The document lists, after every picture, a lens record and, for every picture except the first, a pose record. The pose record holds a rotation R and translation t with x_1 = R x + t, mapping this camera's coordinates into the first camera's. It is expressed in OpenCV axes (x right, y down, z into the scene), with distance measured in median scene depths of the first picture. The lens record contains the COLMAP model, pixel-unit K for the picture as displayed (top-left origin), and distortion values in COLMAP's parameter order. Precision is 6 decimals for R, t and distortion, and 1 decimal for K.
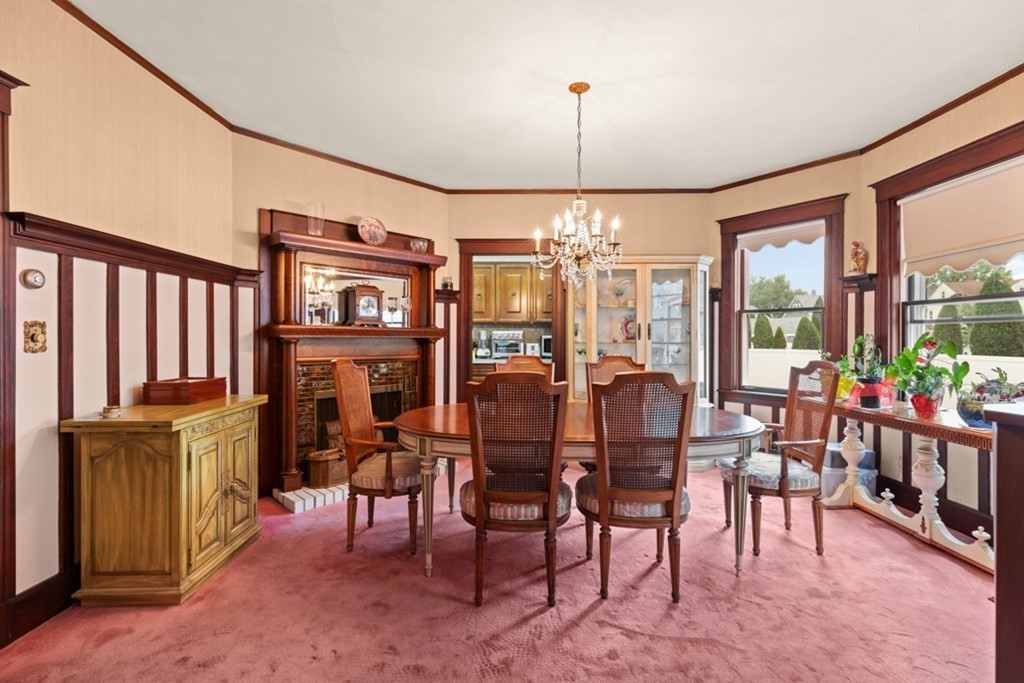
lens RADIAL K [[463.4, 0, 518.1], [0, 463.4, 339.3], [0, 0, 1]] dist [0.004906, 0.000122]
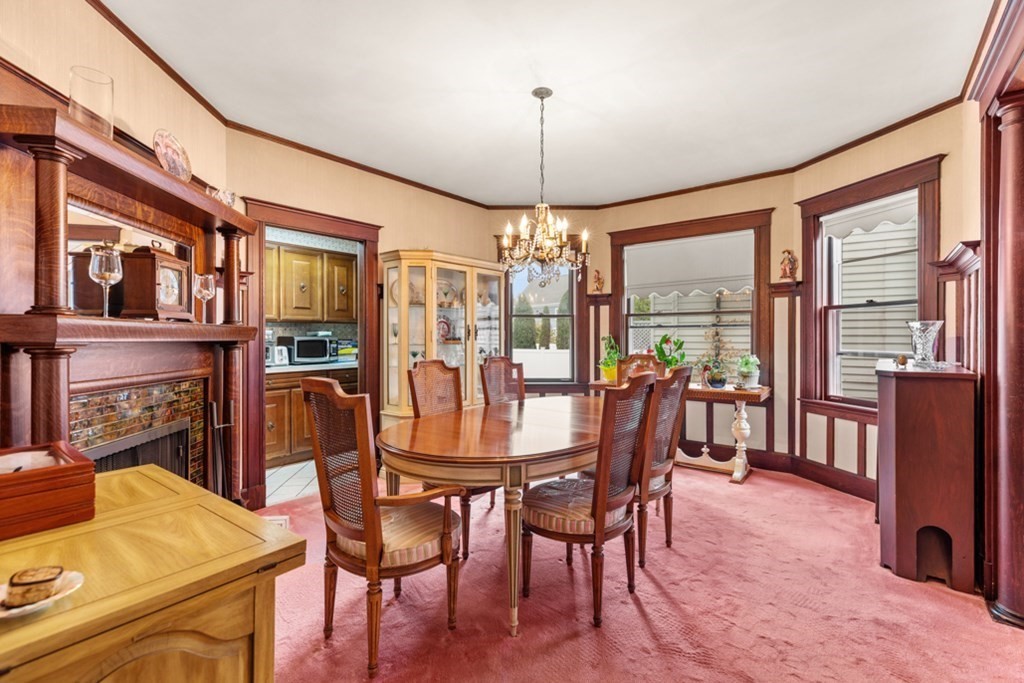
lens RADIAL K [[463.4, 0, 515.2], [0, 463.4, 339.4], [0, 0, 1]] dist [0.004906, 0.000122]
pose [[0.610886, -0.007628, 0.791682, -0.592578], [0.006647, 0.999968, 0.004506, -0.006839], [-0.791691, 0.002510, 0.610917, 0.357504]]
